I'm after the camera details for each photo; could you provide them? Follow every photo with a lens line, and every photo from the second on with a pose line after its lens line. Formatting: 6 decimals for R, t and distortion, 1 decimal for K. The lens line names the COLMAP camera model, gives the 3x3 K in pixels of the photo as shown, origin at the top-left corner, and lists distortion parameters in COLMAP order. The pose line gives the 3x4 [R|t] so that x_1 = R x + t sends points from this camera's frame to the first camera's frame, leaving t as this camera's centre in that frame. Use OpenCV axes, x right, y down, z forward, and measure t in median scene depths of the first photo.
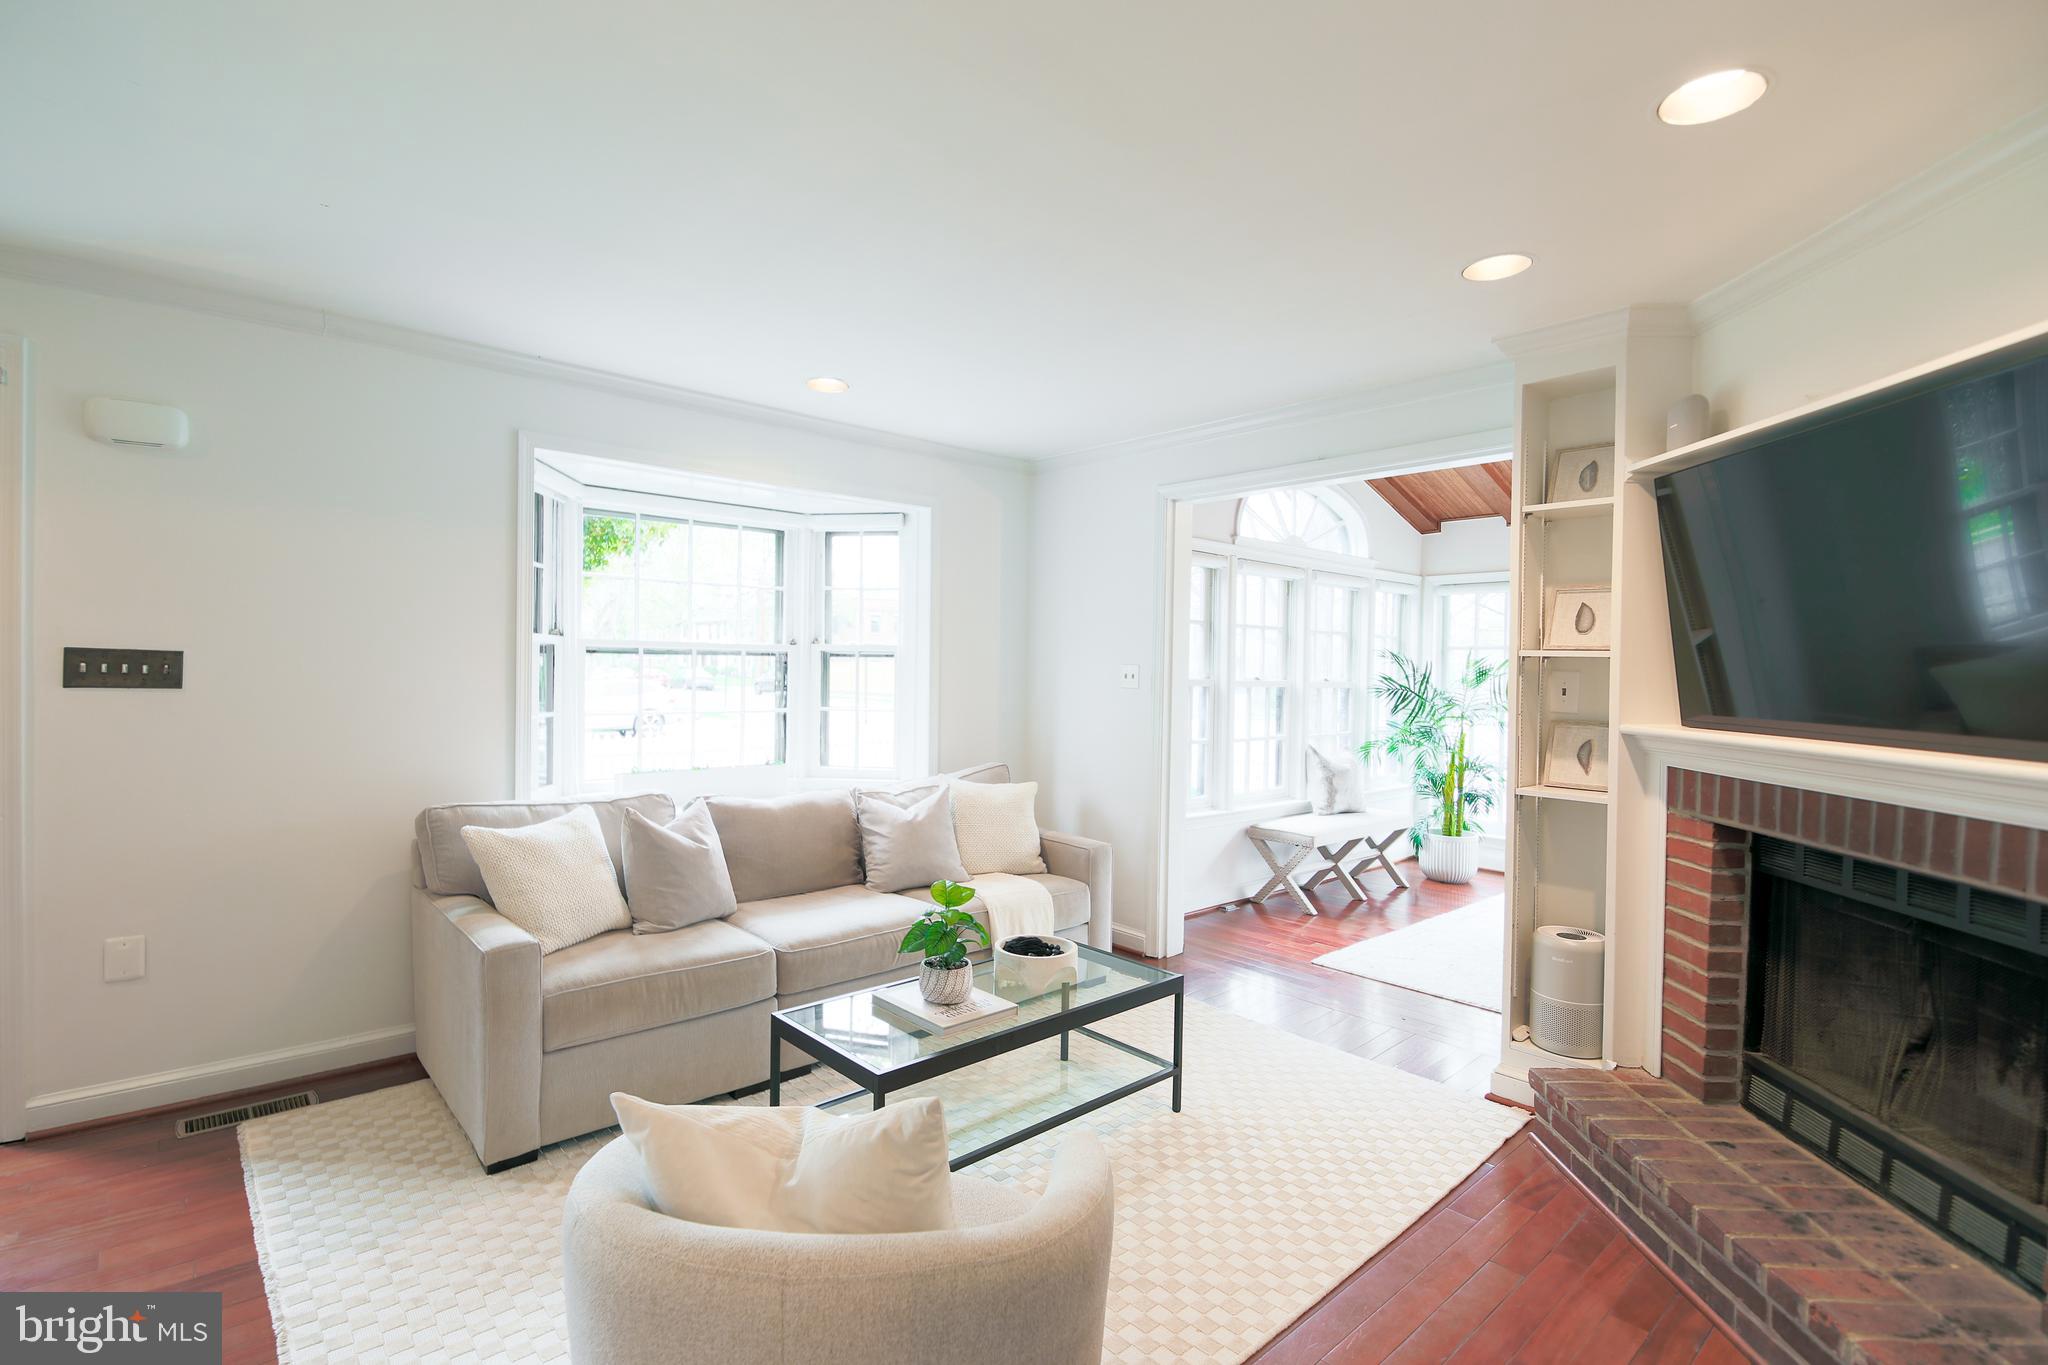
lens RADIAL K [[956.0, 0, 1010.4], [0, 956.0, 685.6], [0, 0, 1]] dist [0.000162, -0.012287]
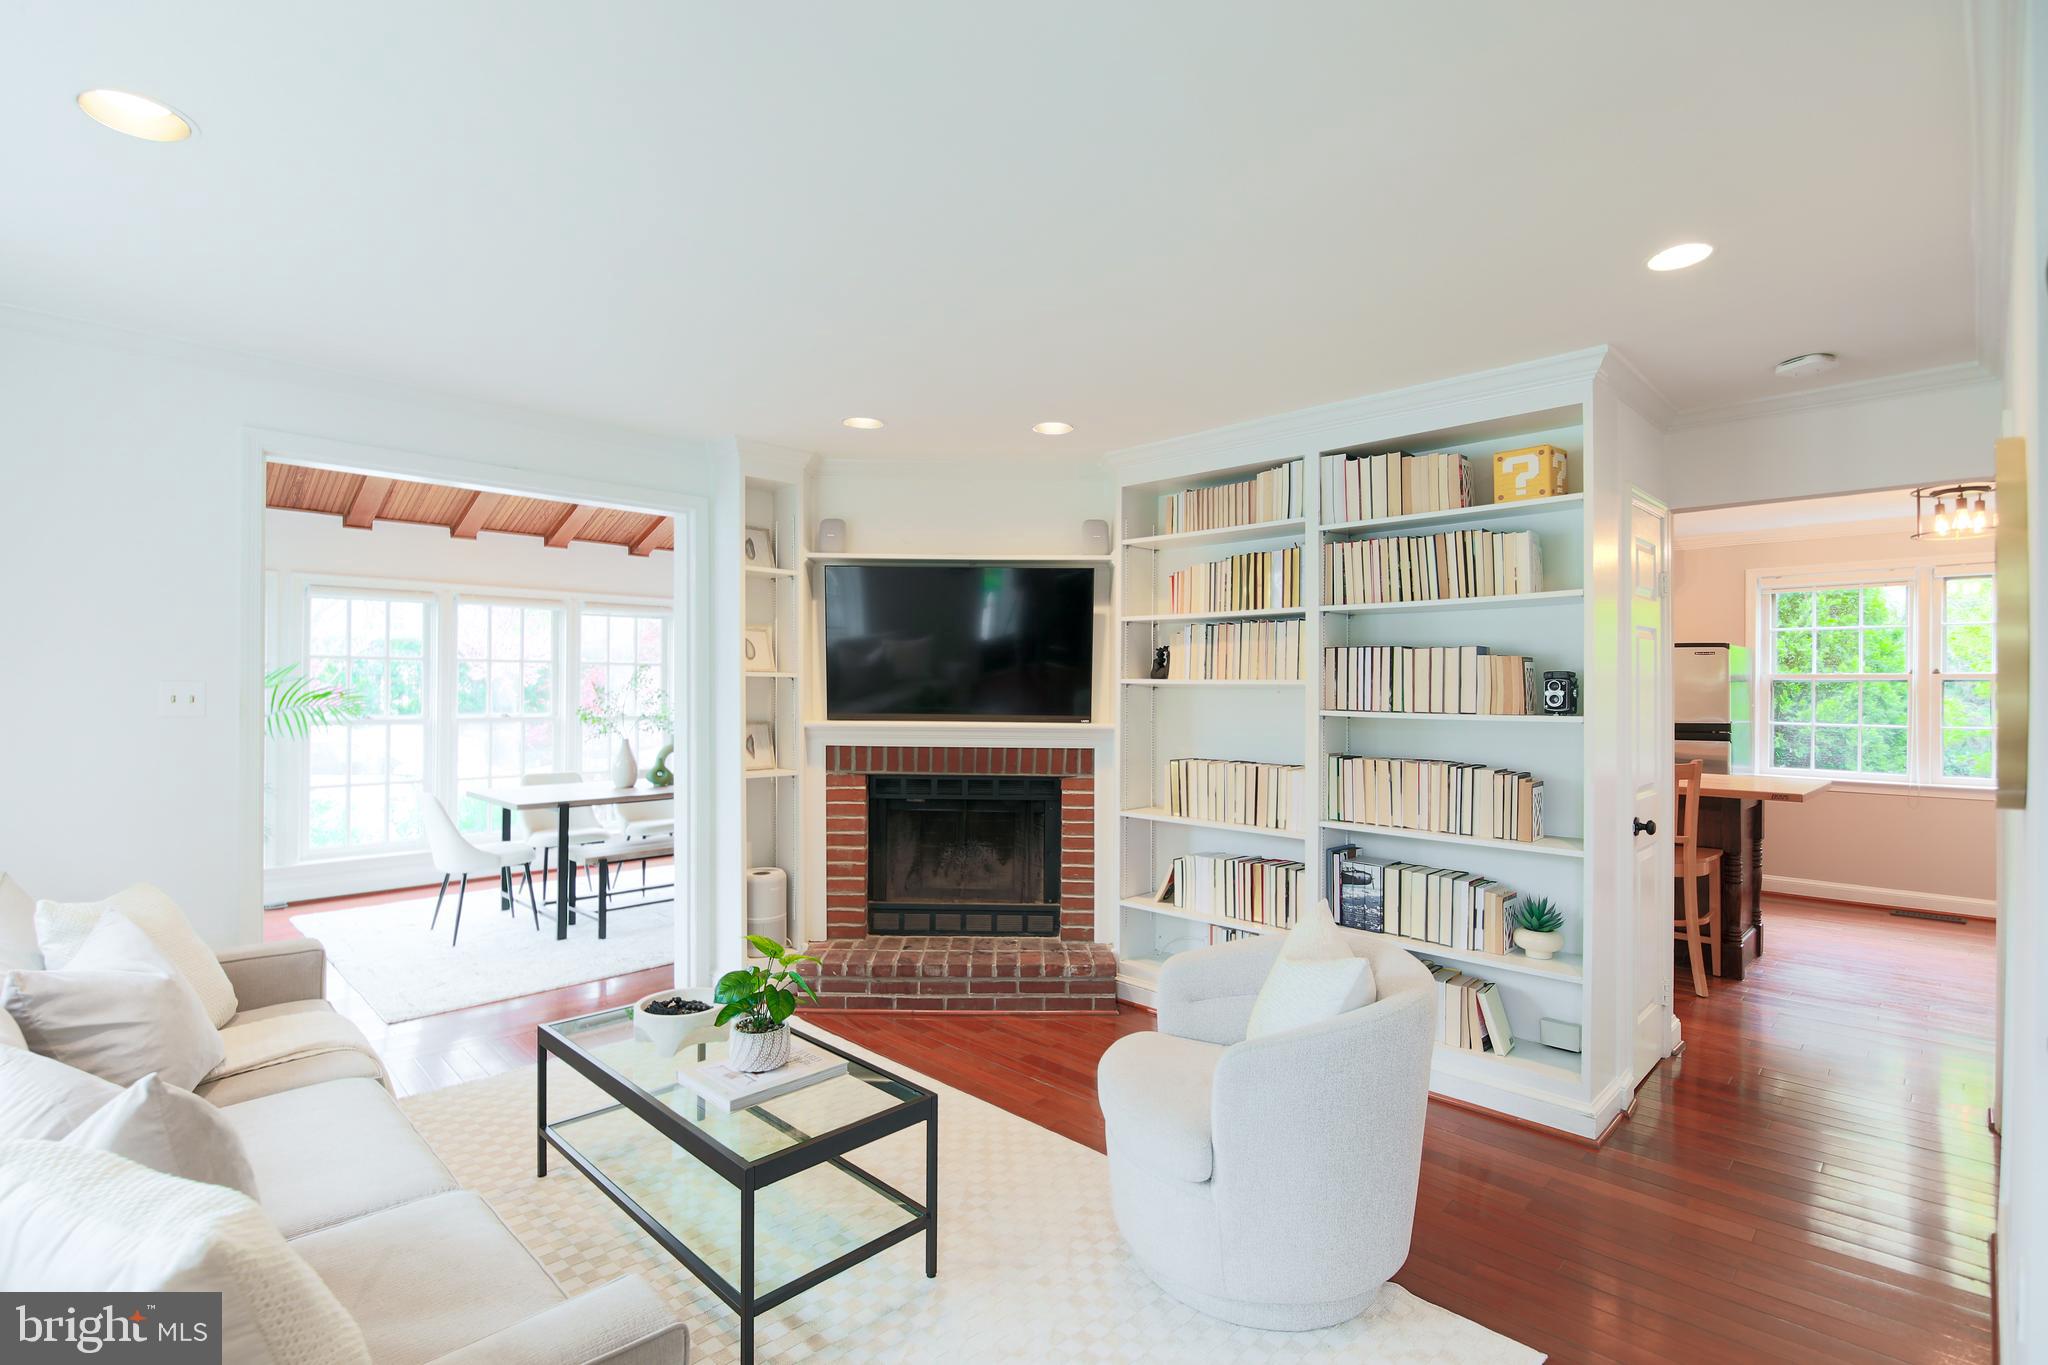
lens RADIAL K [[956.0, 0, 1010.4], [0, 956.0, 685.6], [0, 0, 1]] dist [0.000162, -0.012287]
pose [[-0.054770, -0.016646, 0.998360, -0.903836], [0.012563, 0.999770, 0.017358, -0.039456], [-0.998420, 0.013493, -0.054548, 0.749062]]
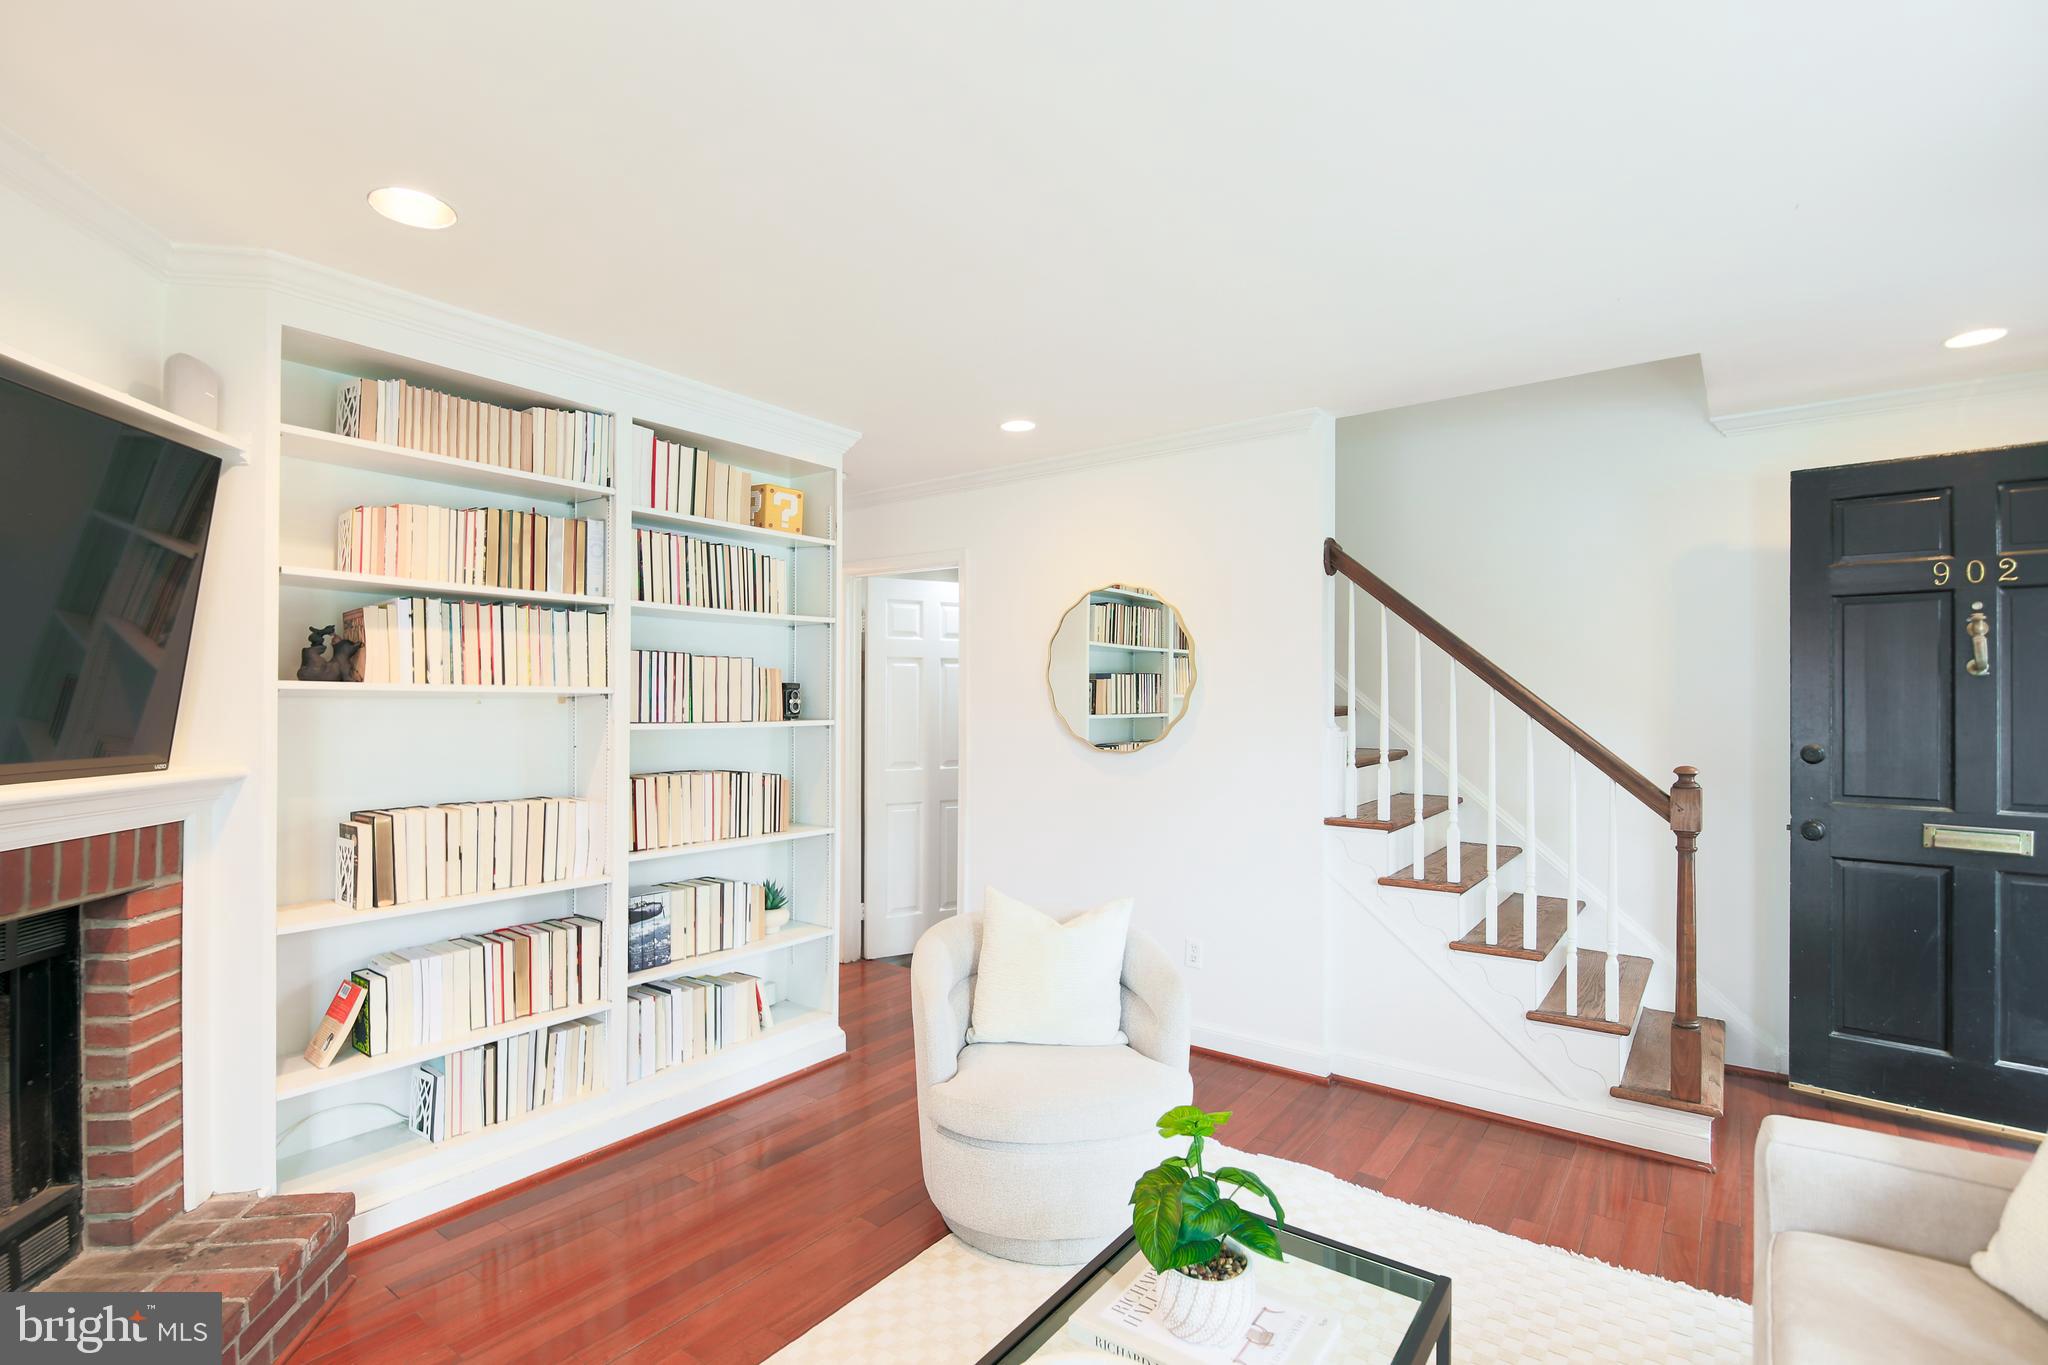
lens RADIAL K [[956.0, 0, 1010.4], [0, 956.0, 685.6], [0, 0, 1]] dist [0.000162, -0.012287]
pose [[-0.980082, -0.024325, -0.197096, 0.152579], [-0.025181, 0.999681, 0.001840, -0.034562], [0.196989, 0.006767, -0.980382, 1.411673]]
